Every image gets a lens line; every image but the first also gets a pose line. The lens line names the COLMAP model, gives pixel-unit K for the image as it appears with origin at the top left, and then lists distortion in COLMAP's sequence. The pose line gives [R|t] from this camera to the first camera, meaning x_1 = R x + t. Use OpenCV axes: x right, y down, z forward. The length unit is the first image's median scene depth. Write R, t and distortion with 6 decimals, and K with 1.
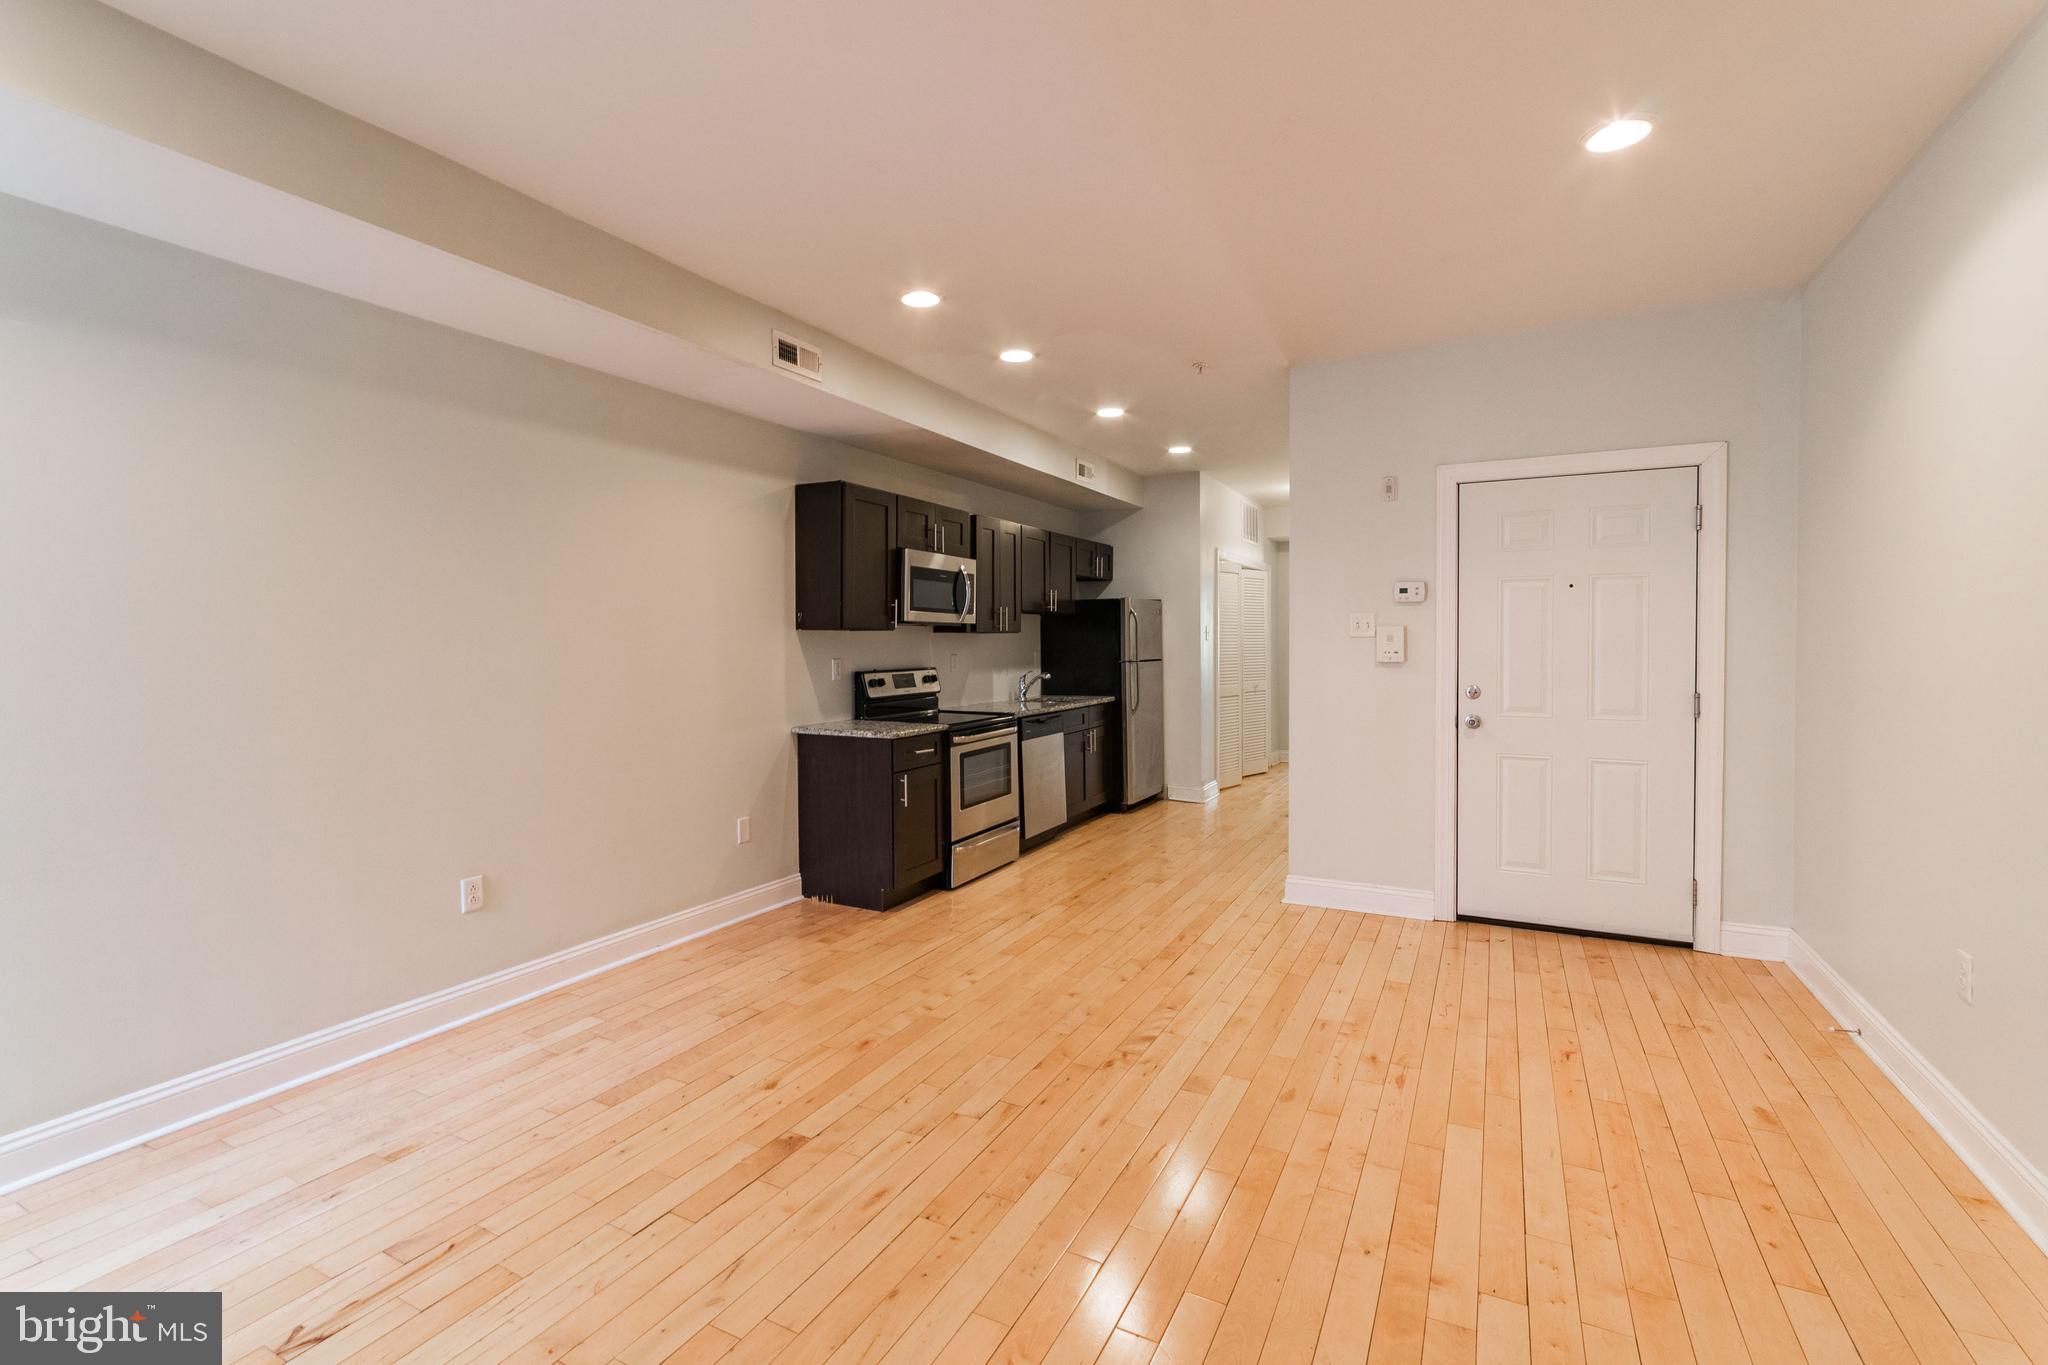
lens RADIAL K [[920.6, 0, 1057.3], [0, 920.6, 653.2], [0, 0, 1]] dist [-0.004432, 0.002894]
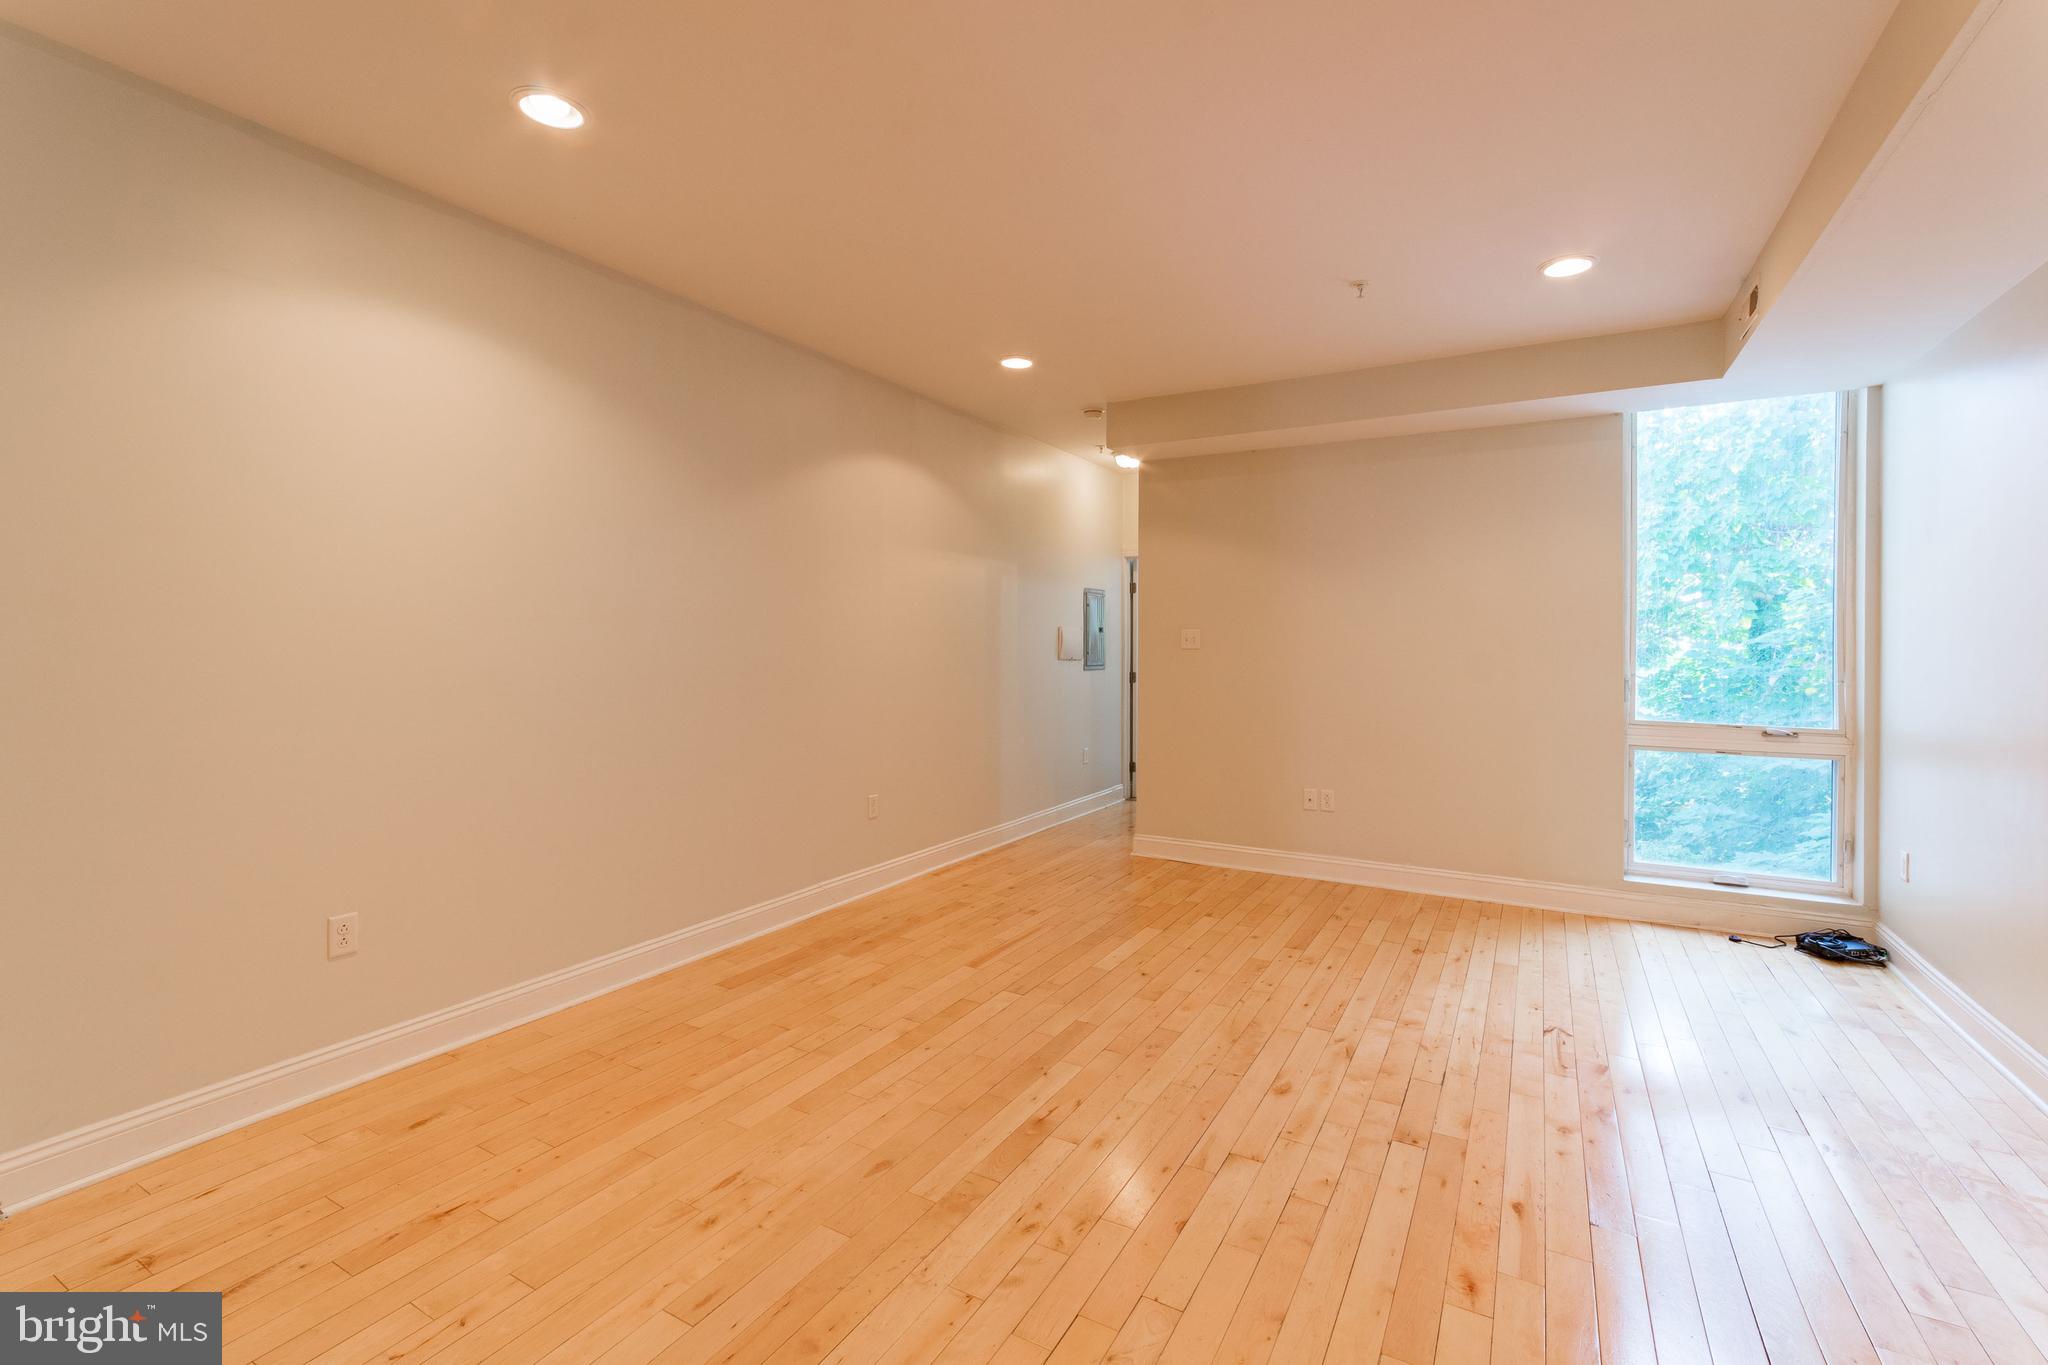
lens RADIAL K [[920.6, 0, 1000.8], [0, 920.6, 638.7], [0, 0, 1]] dist [-0.004432, 0.002894]
pose [[-0.996927, -0.000906, 0.078328, 0.037167], [-0.000294, 0.999969, 0.007822, -0.011790], [-0.078333, 0.007775, -0.996897, 0.987576]]
